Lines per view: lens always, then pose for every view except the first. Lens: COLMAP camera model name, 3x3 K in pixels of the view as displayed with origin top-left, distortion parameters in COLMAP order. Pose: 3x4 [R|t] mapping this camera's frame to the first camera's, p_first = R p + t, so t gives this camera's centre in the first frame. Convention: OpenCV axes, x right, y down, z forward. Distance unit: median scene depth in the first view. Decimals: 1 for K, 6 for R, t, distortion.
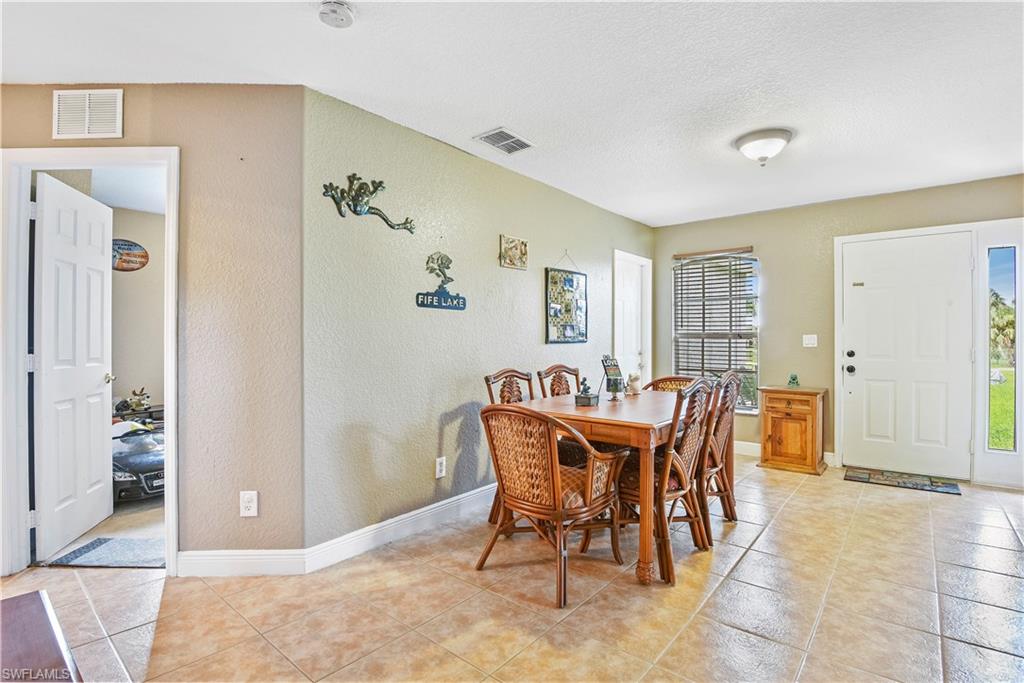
lens RADIAL K [[477.4, 0, 512.0], [0, 477.4, 341.5], [0, 0, 1]] dist [-0.034950, -0.000282]
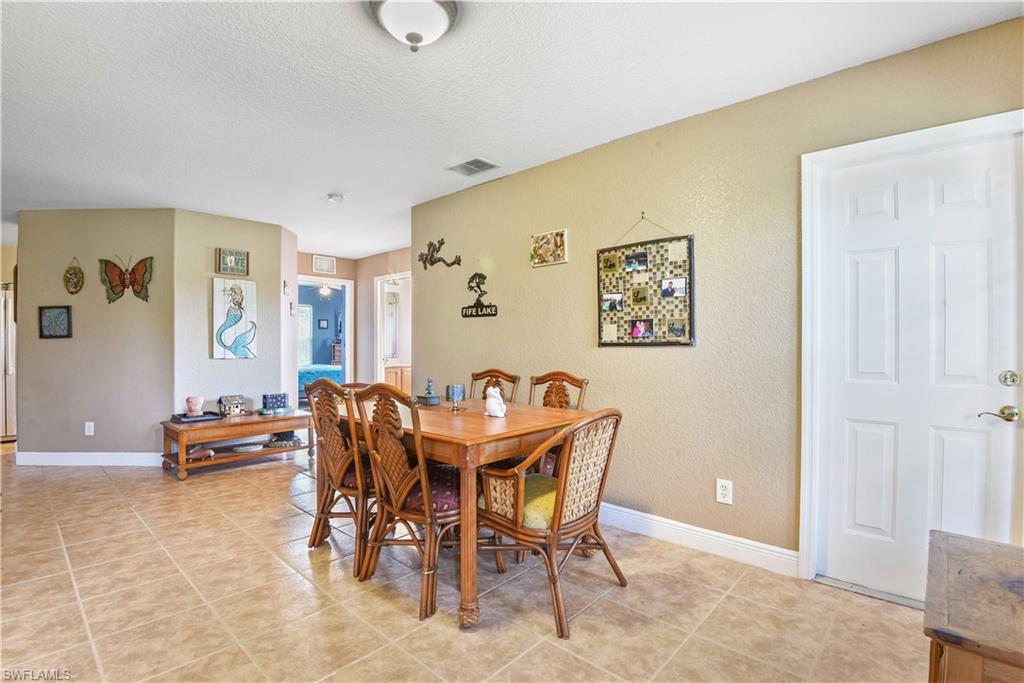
lens RADIAL K [[477.4, 0, 512.0], [0, 477.4, 341.5], [0, 0, 1]] dist [-0.034950, -0.000282]
pose [[-0.046210, 0.003936, -0.998924, 0.957427], [0.000884, 0.999992, 0.003899, -0.007216], [0.998931, -0.000703, -0.046214, 0.982770]]
